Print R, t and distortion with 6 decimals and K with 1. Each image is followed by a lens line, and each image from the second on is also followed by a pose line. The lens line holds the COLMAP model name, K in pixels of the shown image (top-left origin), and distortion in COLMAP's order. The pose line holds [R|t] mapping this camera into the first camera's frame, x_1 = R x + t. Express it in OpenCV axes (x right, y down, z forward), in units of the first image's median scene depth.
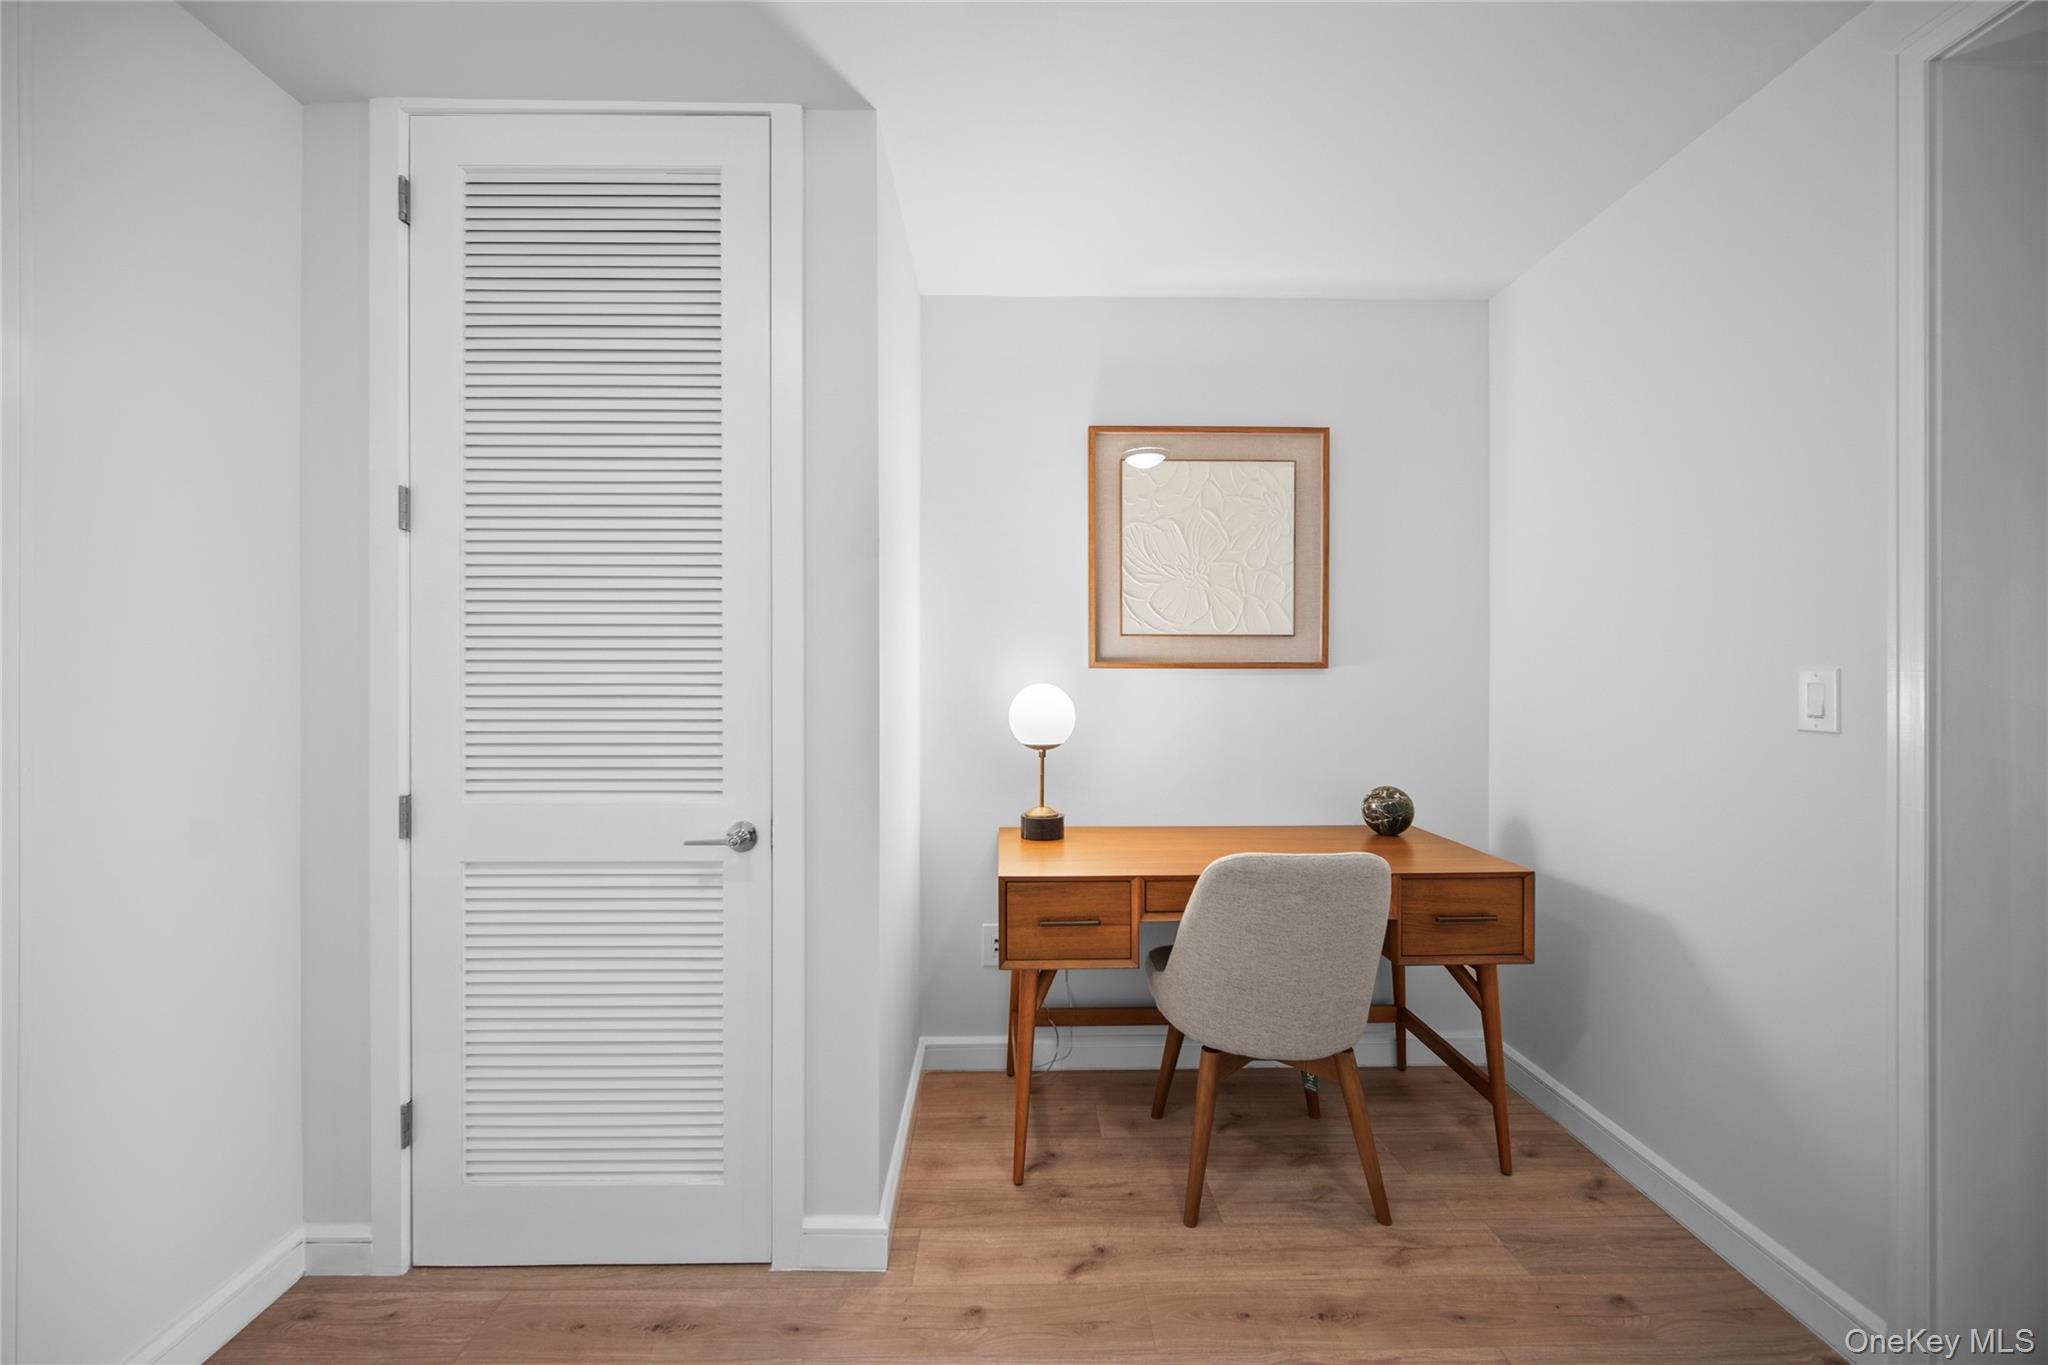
lens RADIAL K [[808.6, 0, 1020.6], [0, 808.6, 673.9], [0, 0, 1]] dist [-0.003960, 0.001030]
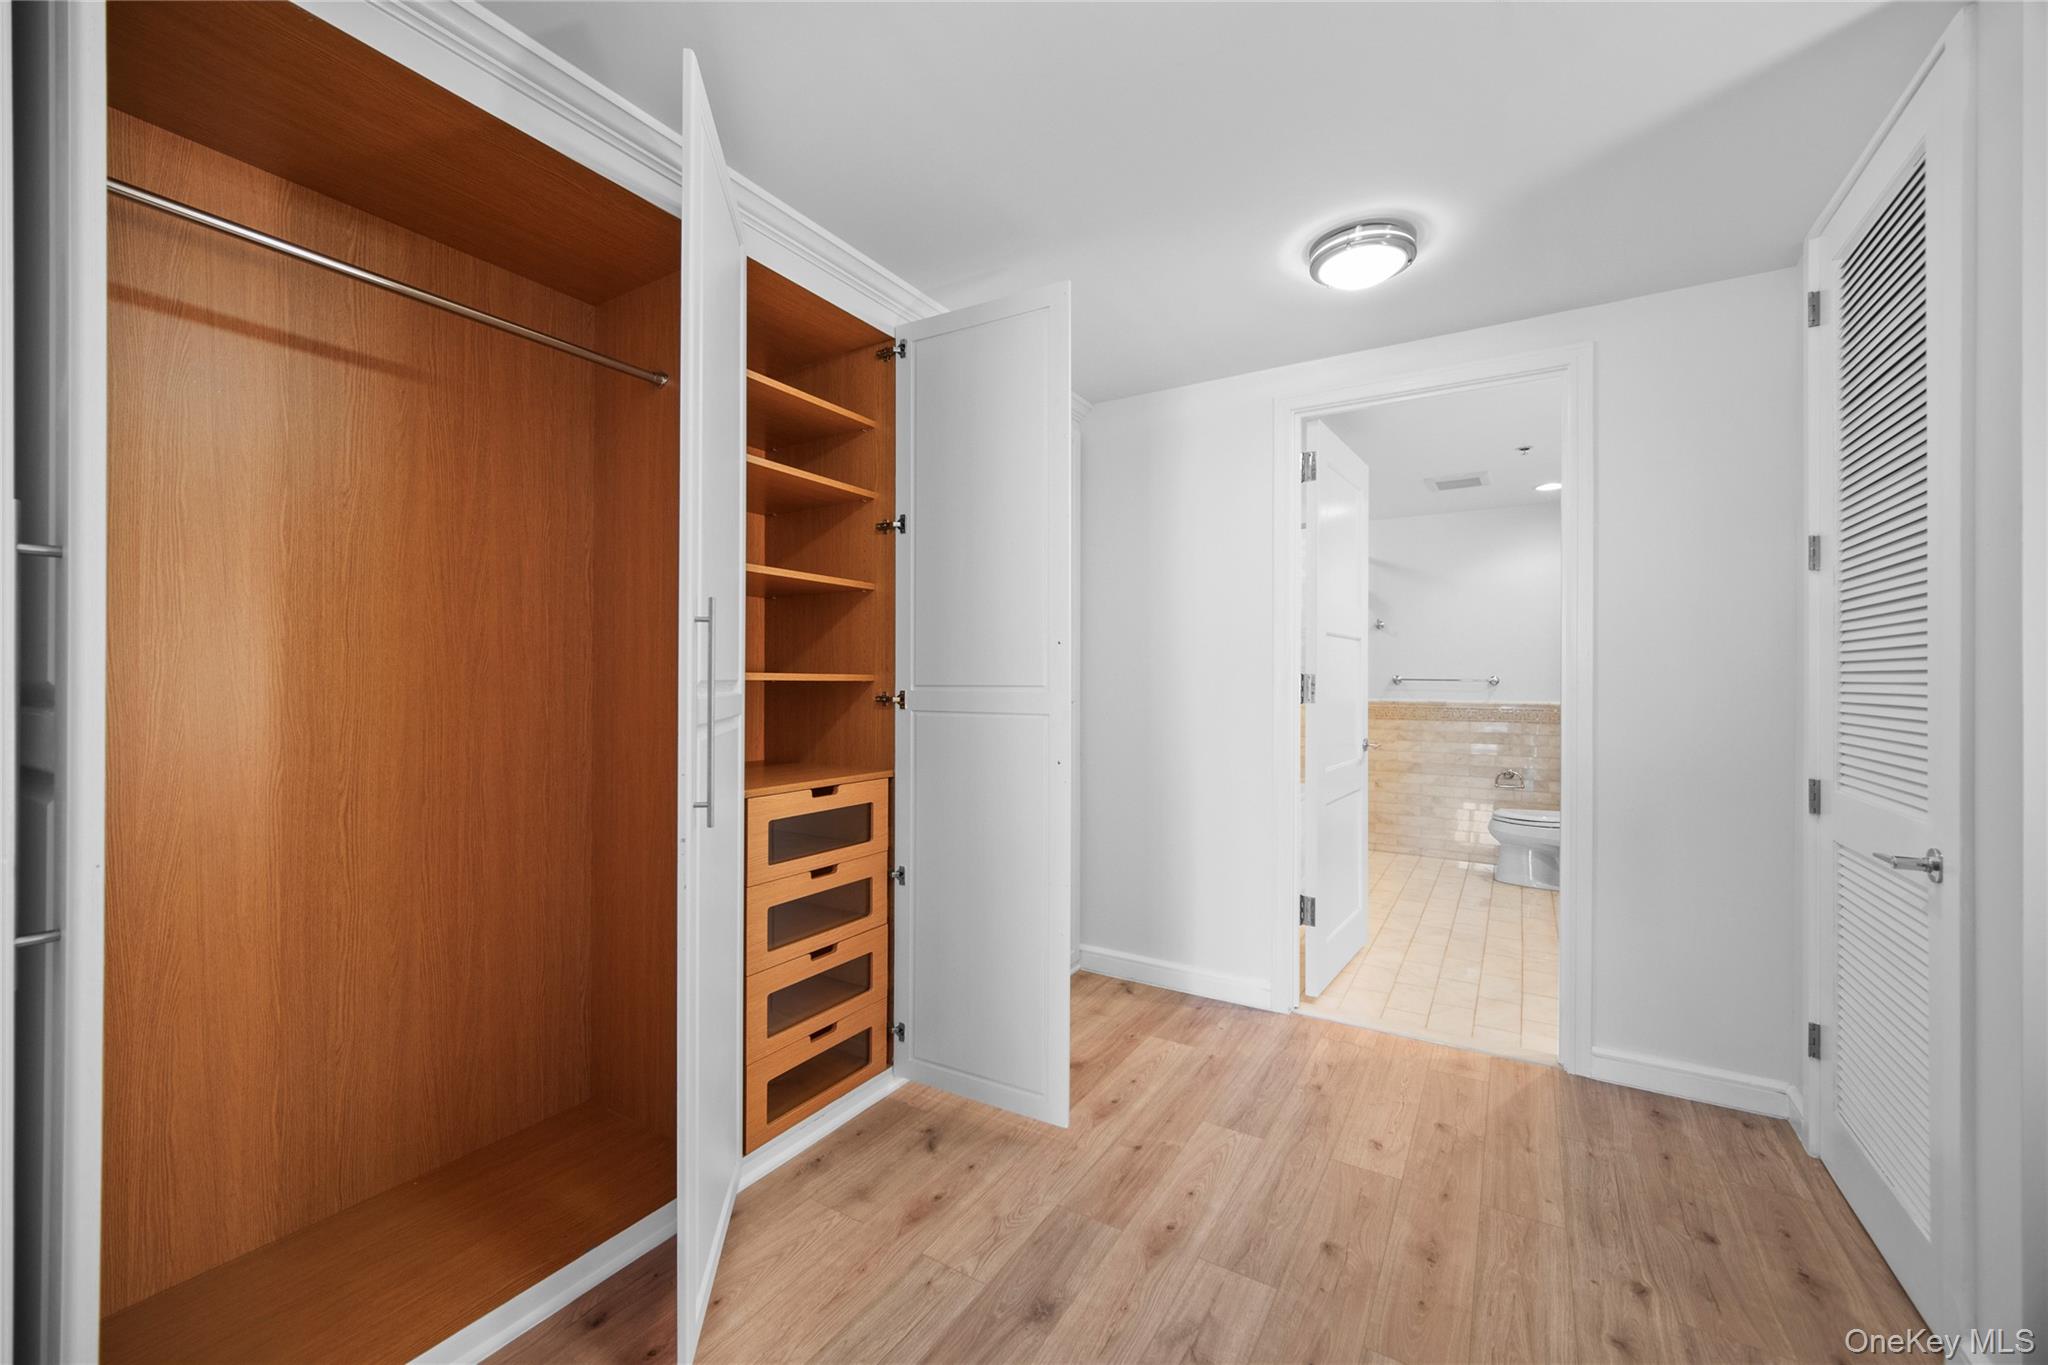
lens RADIAL K [[808.6, 0, 1010.2], [0, 808.6, 677.7], [0, 0, 1]] dist [-0.003960, 0.001030]
pose [[-0.549965, -0.001813, -0.835186, 0.837730], [-0.003016, 0.999995, -0.000185, -0.003444], [0.835183, 0.002417, -0.549968, 0.545136]]
